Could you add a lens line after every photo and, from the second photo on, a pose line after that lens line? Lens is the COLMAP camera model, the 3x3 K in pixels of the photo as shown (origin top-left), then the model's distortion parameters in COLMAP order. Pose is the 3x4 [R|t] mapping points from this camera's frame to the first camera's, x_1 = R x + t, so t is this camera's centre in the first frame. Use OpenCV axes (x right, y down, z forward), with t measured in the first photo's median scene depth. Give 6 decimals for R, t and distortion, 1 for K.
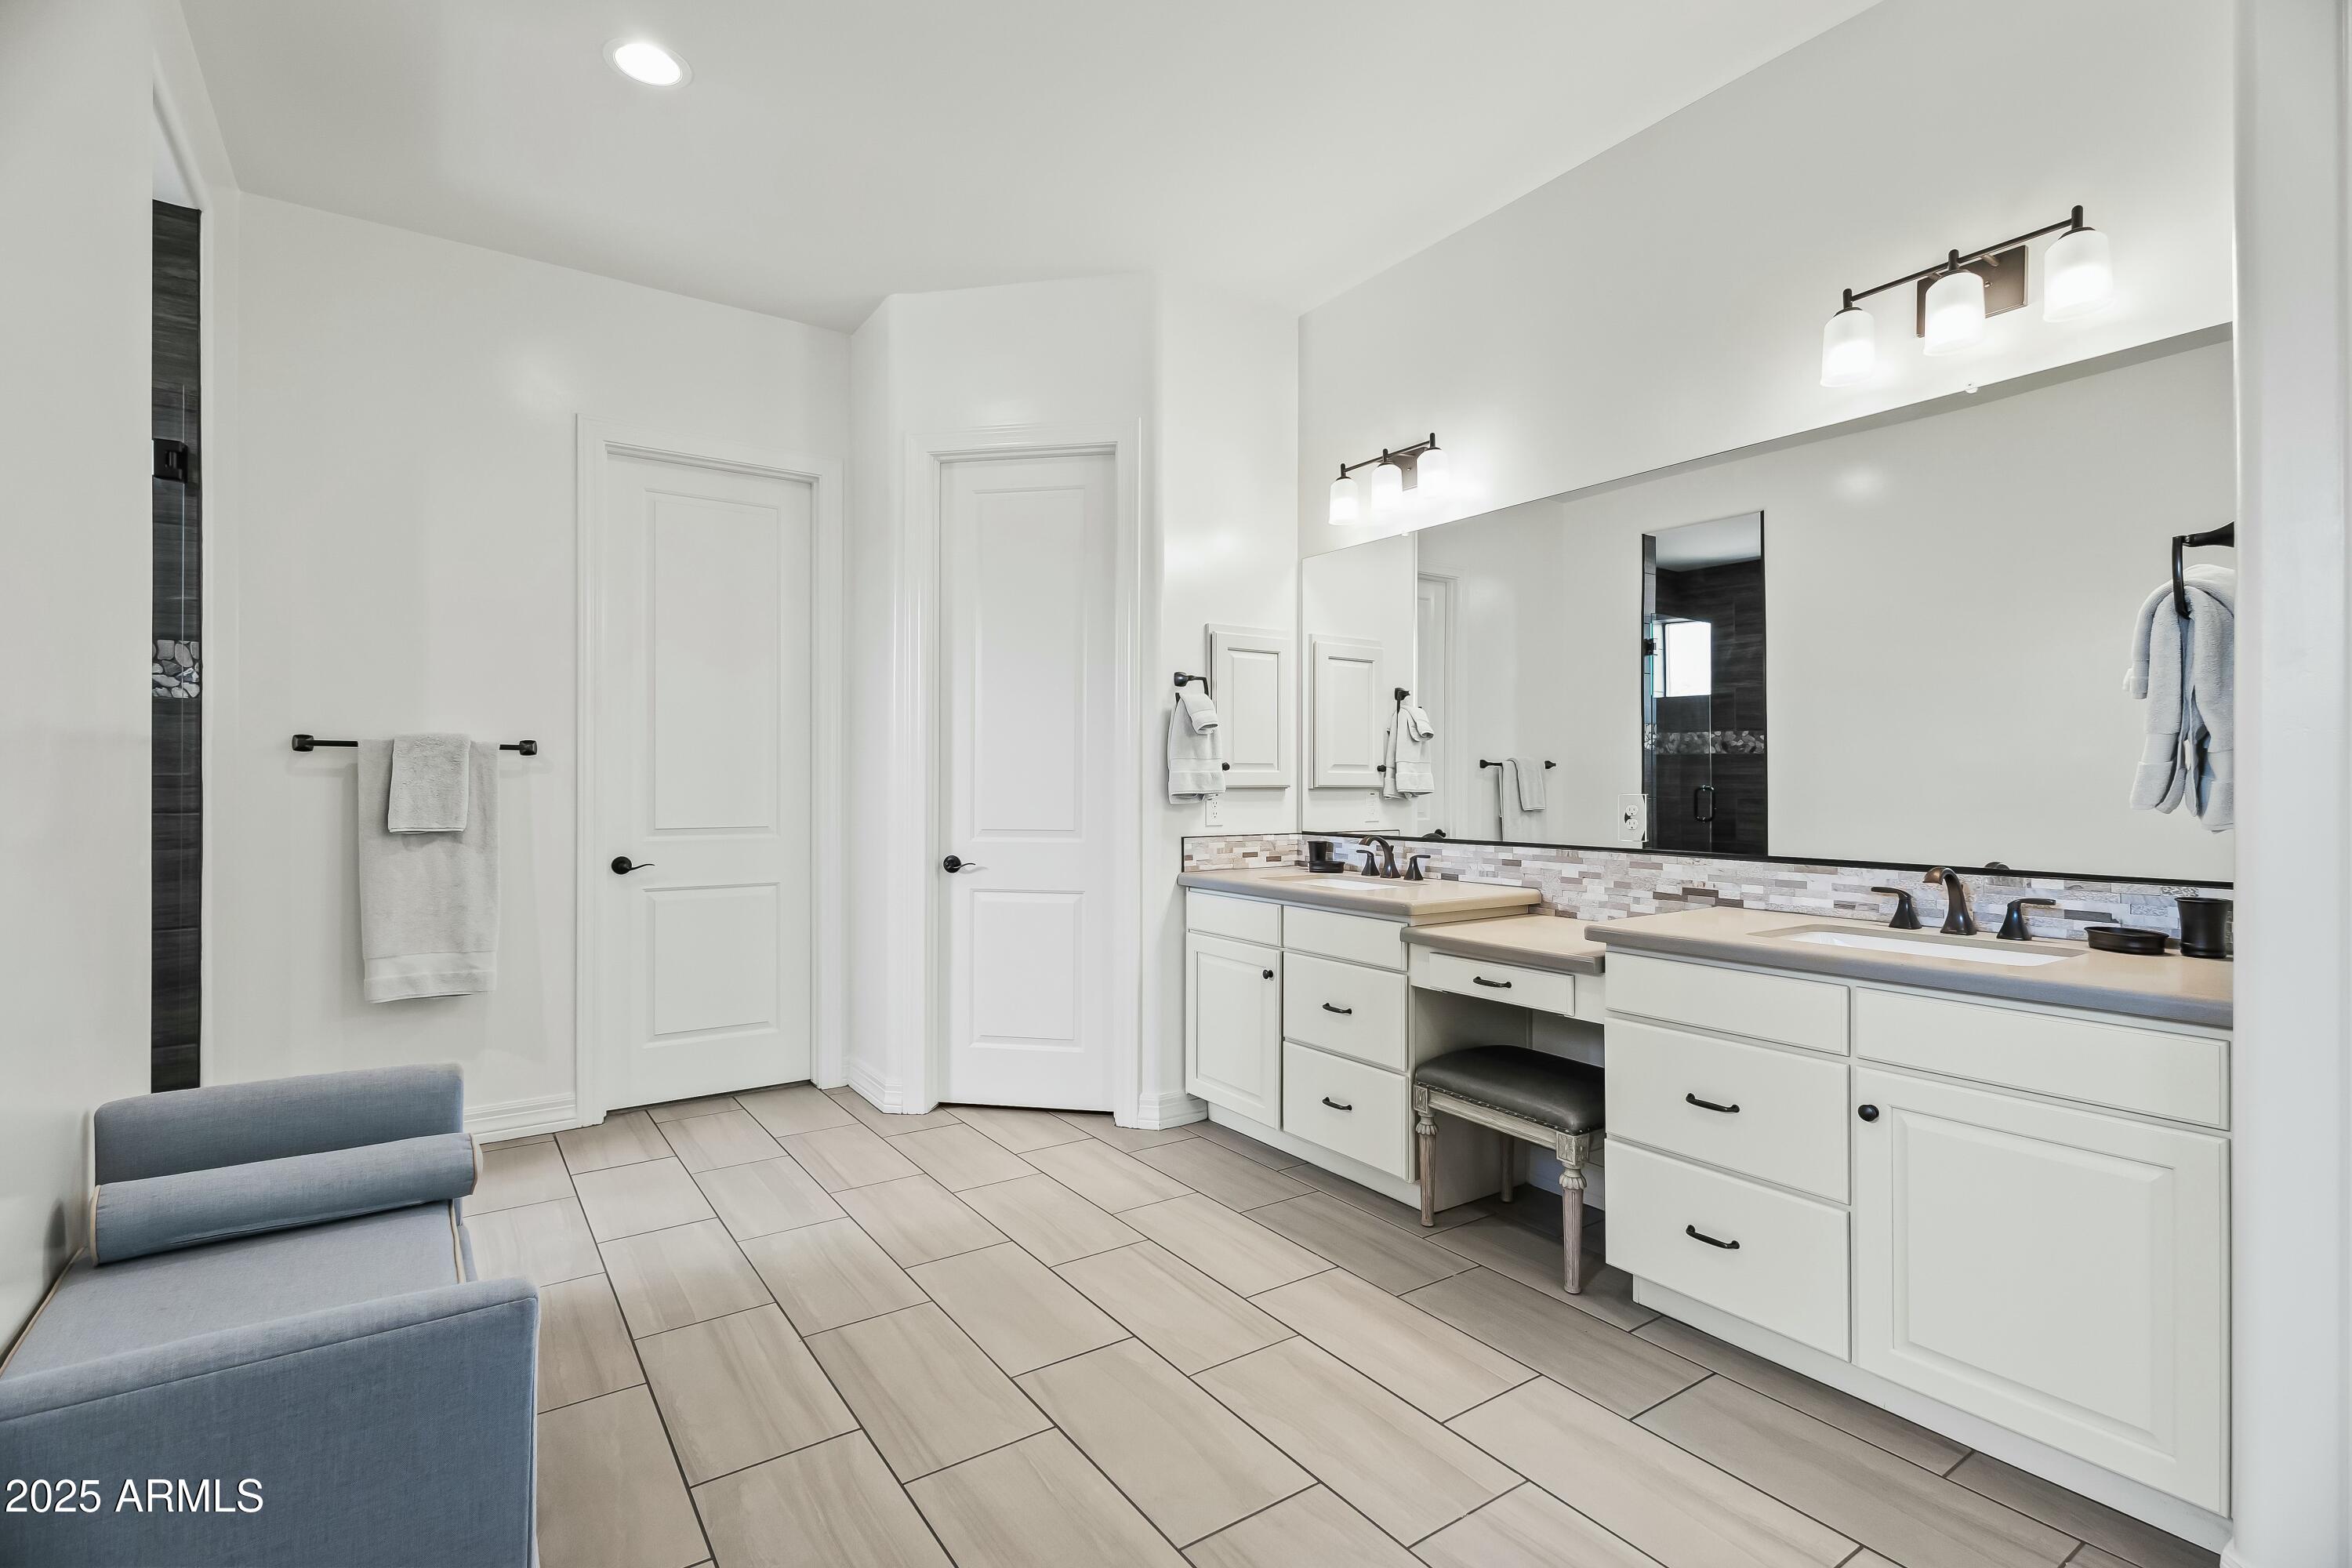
lens RADIAL K [[1080.3, 0, 1171.0], [0, 1080.3, 783.4], [0, 0, 1]] dist [0.004063, 0.000119]
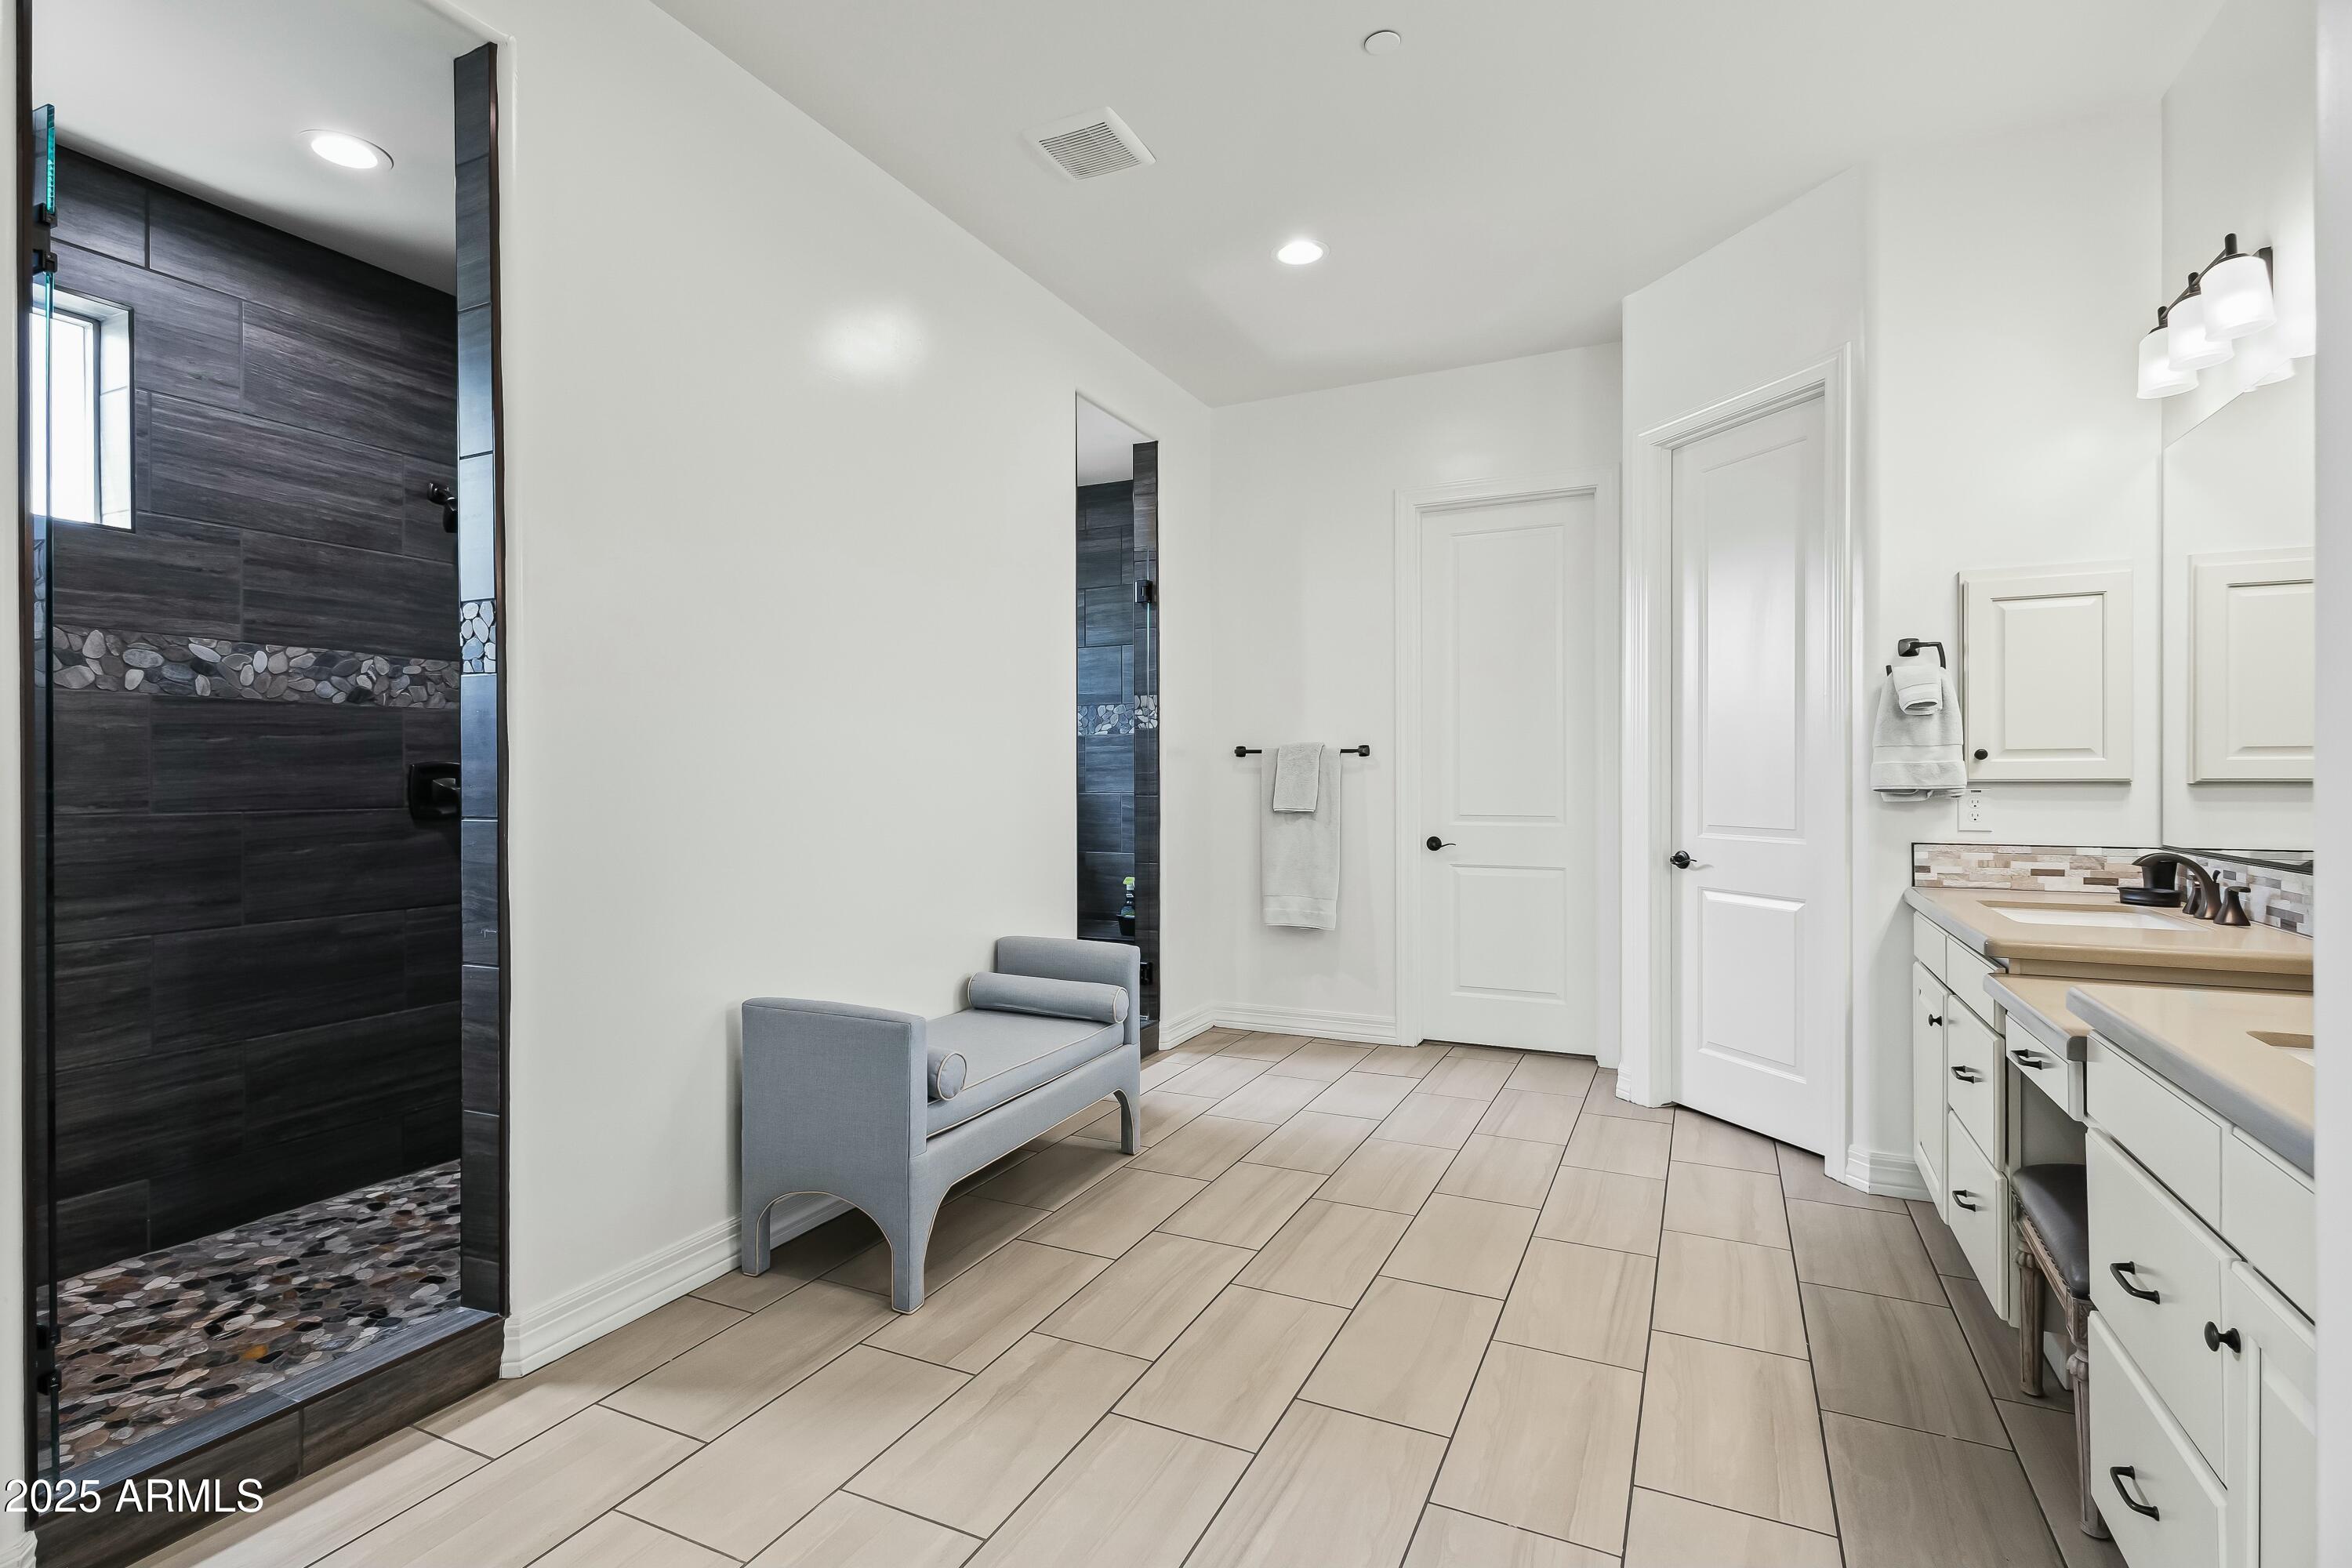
lens RADIAL K [[1111.8, 0, 1168.2], [0, 1111.8, 777.7], [0, 0, 1]] dist [0.002069, -0.000143]
pose [[0.500009, -0.000763, -0.866020, 0.458023], [0.003533, 0.999993, 0.001158, -0.002015], [0.866013, -0.003639, 0.500008, 0.104999]]
